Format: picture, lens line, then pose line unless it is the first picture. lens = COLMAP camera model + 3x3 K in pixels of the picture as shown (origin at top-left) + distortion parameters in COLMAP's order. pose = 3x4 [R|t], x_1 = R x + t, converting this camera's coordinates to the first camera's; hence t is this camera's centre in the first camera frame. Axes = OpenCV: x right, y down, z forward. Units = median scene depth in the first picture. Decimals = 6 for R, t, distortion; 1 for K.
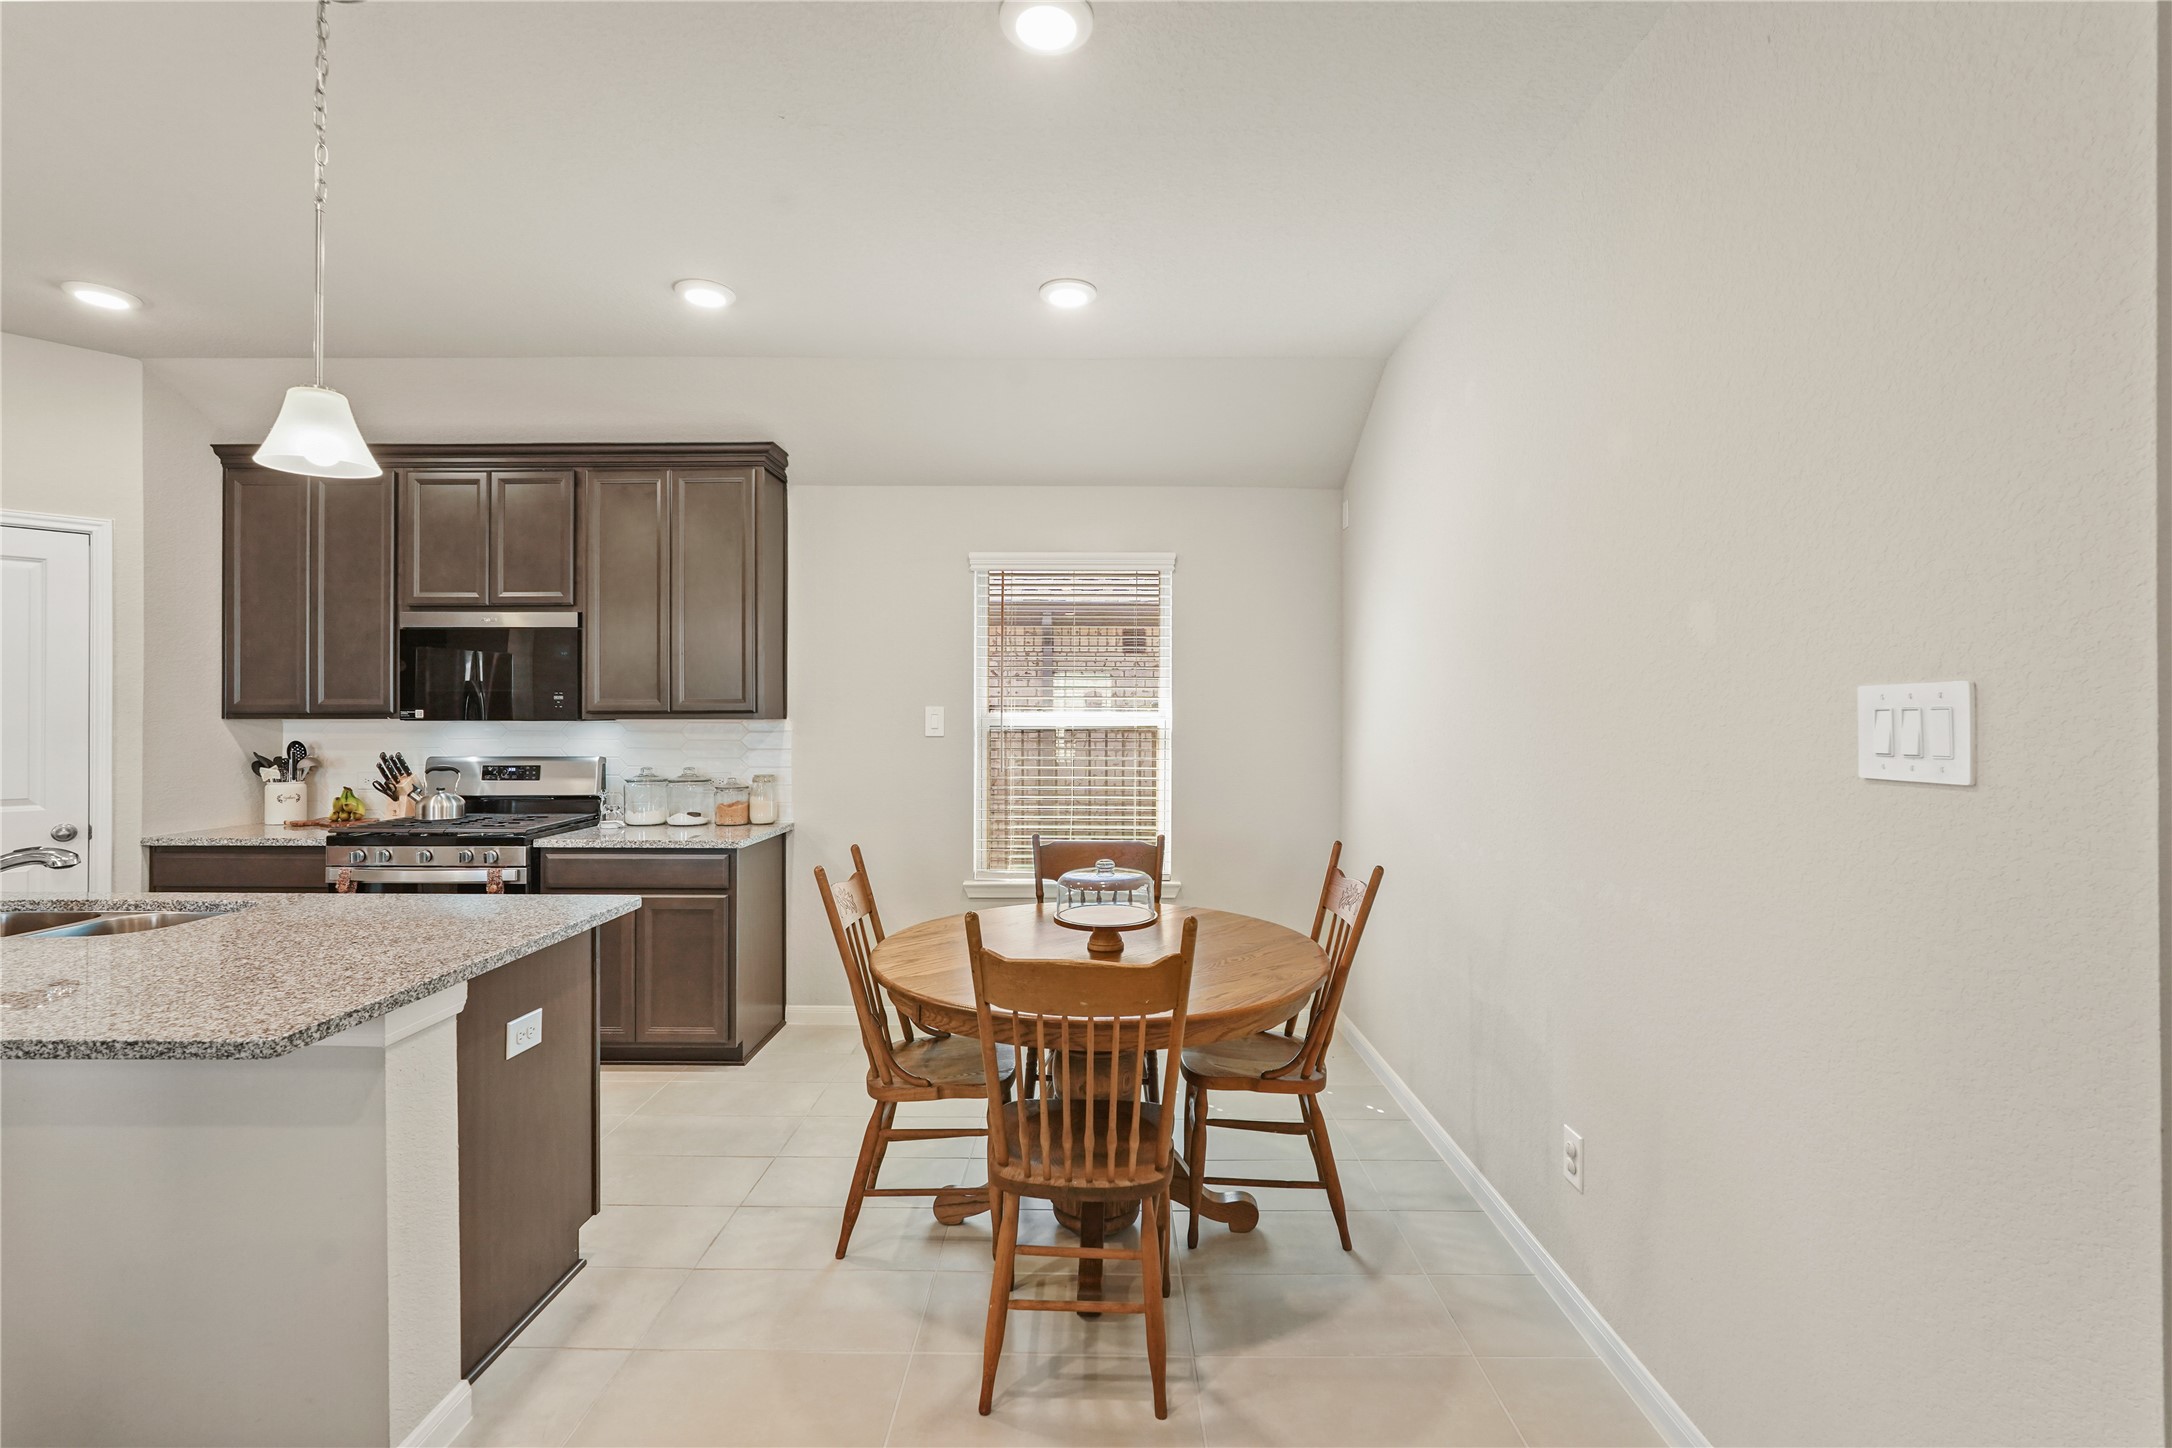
lens RADIAL K [[955.8, 0, 1087.8], [0, 955.8, 716.9], [0, 0, 1]] dist [-0.016033, 0.005444]
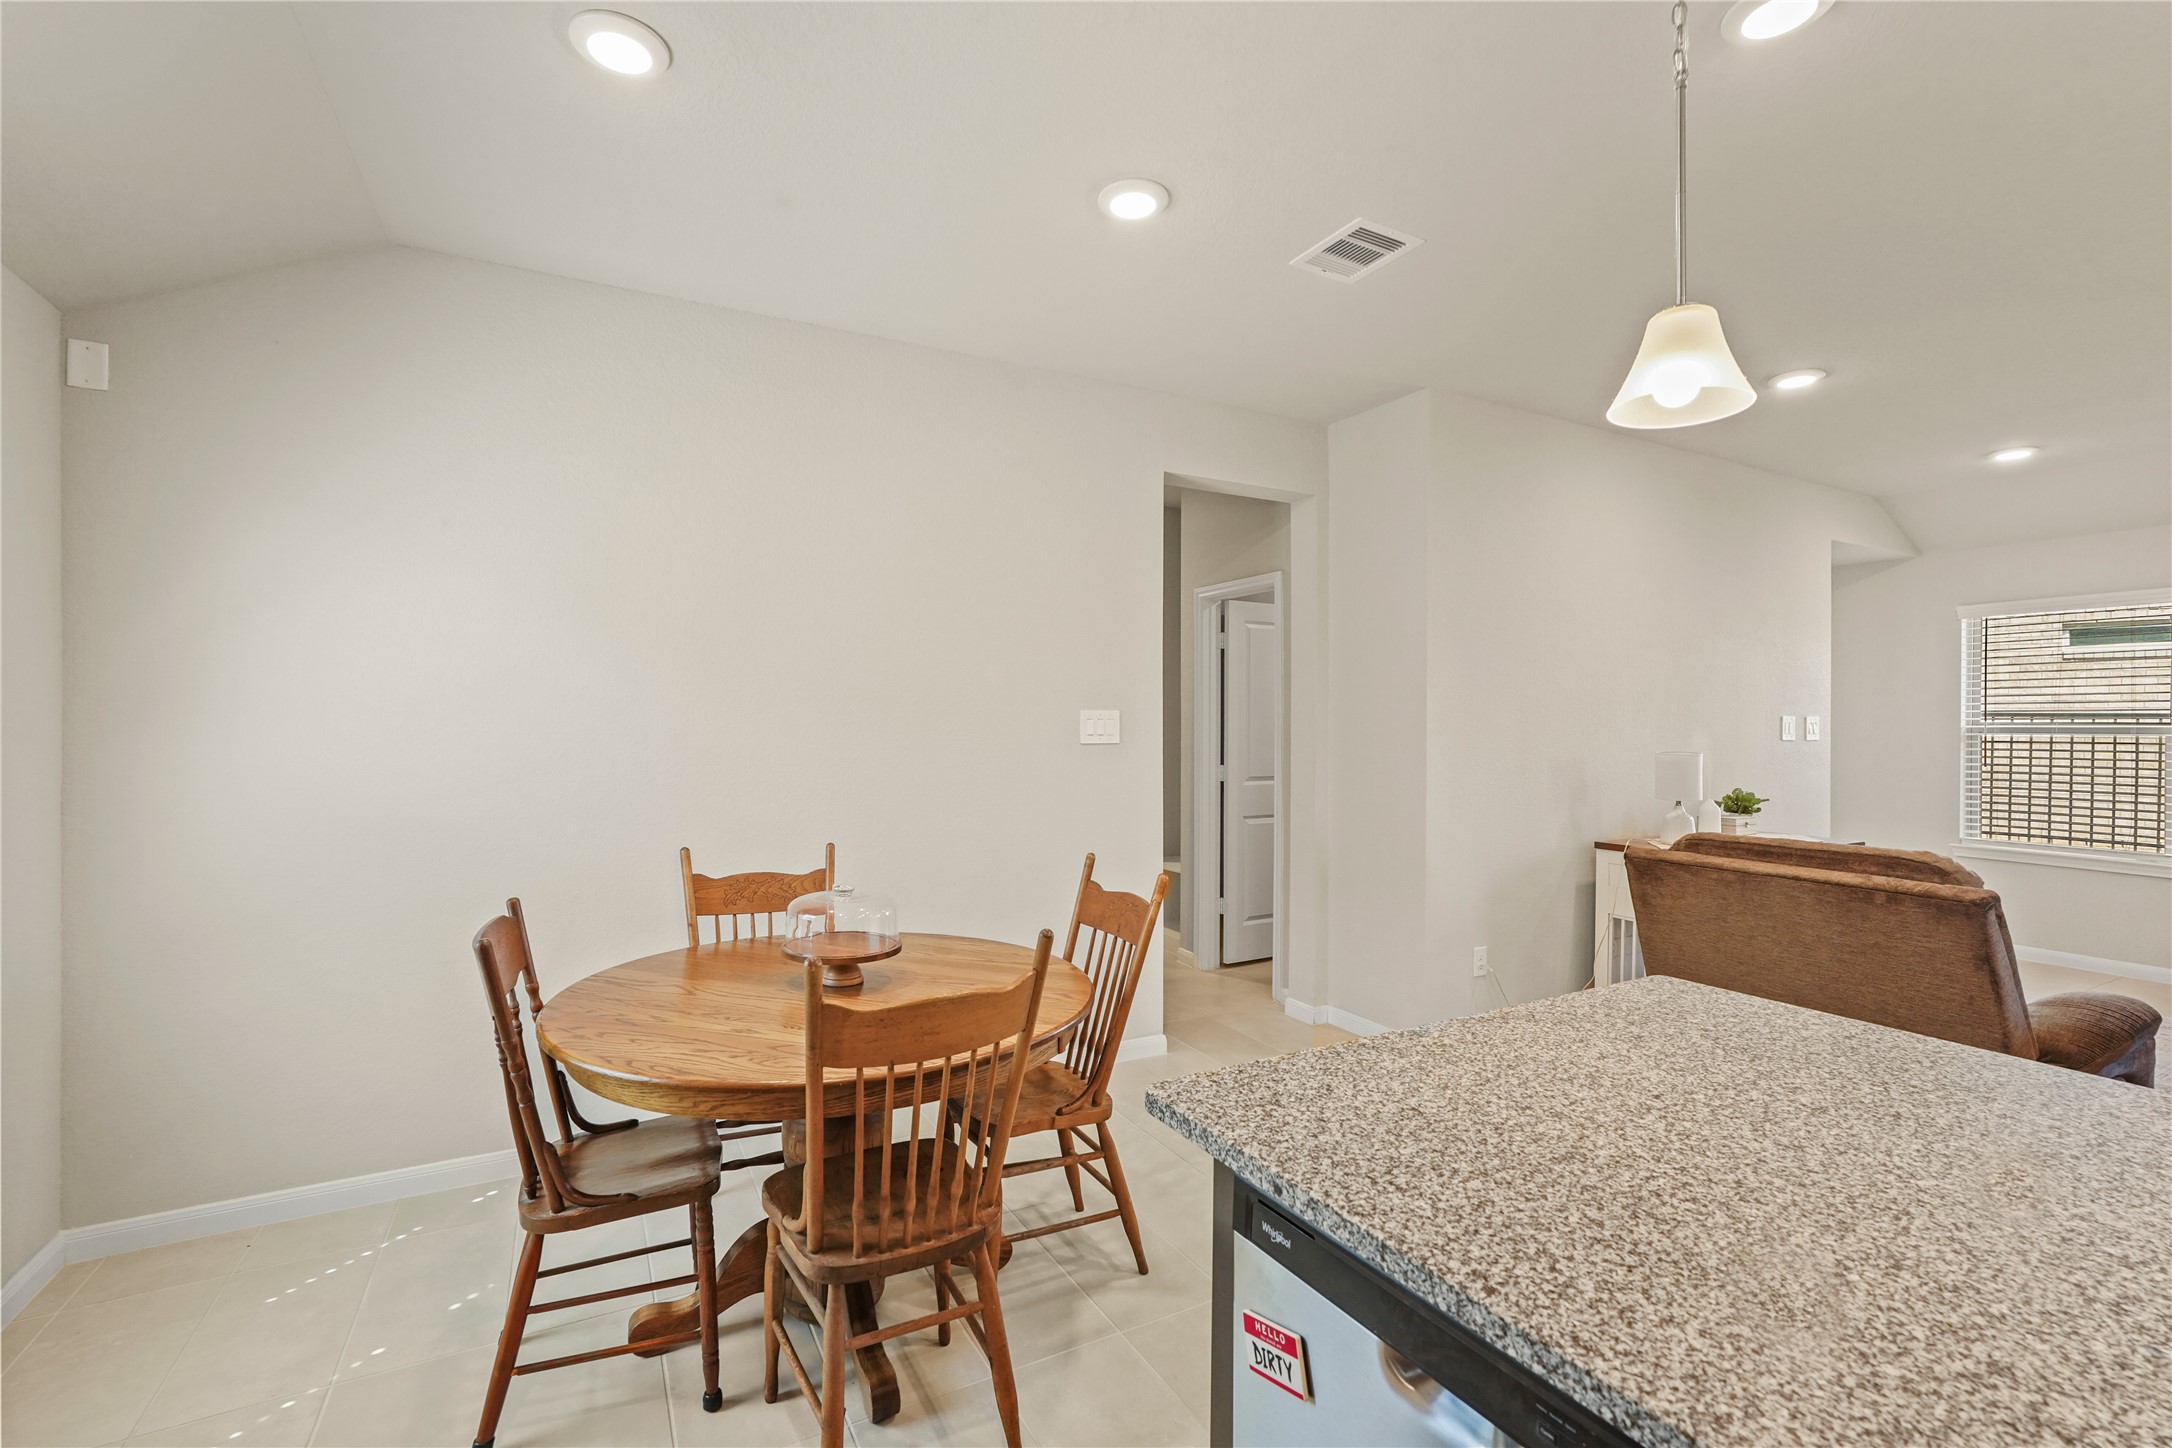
lens RADIAL K [[955.8, 0, 1094.1], [0, 955.8, 717.9], [0, 0, 1]] dist [-0.016033, 0.005444]
pose [[-0.490170, -0.001442, 0.871626, -0.556077], [-0.006440, 0.999977, -0.001968, -0.001089], [-0.871603, -0.006578, -0.490168, 0.792530]]
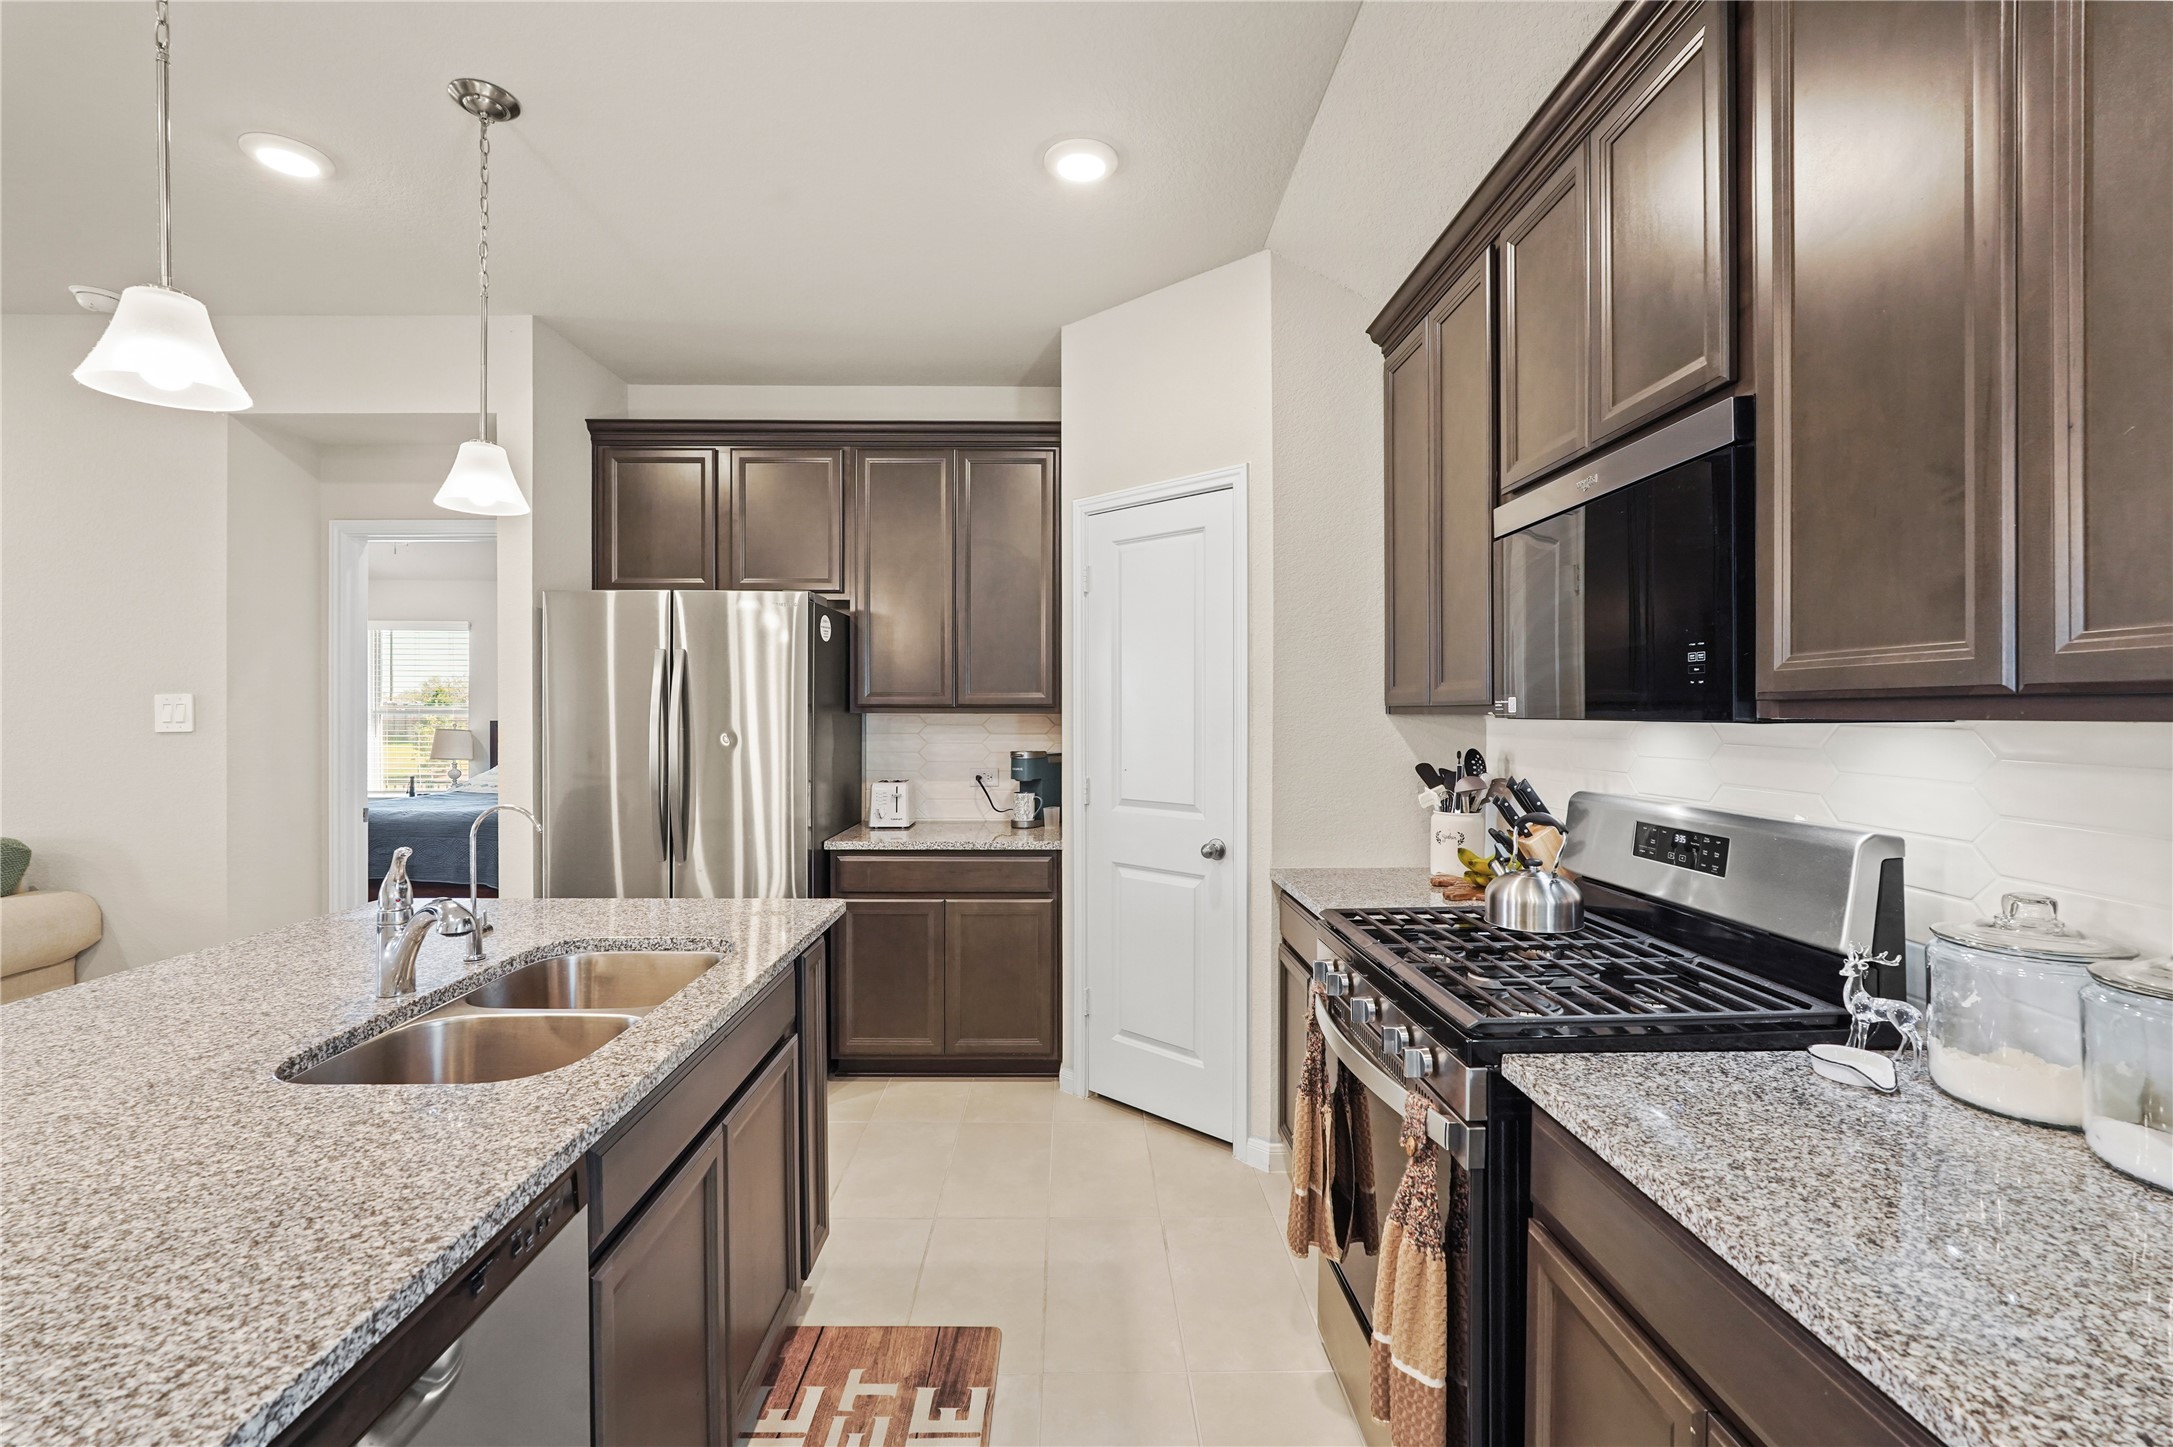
lens RADIAL K [[956.3, 0, 1086.6], [0, 956.3, 714.0], [0, 0, 1]] dist [-0.016033, 0.005444]
pose [[0.026869, 0.002425, -0.999636, -0.209563], [0.001119, 0.999996, 0.002456, -0.000013], [0.999638, -0.001185, 0.026866, 0.762631]]
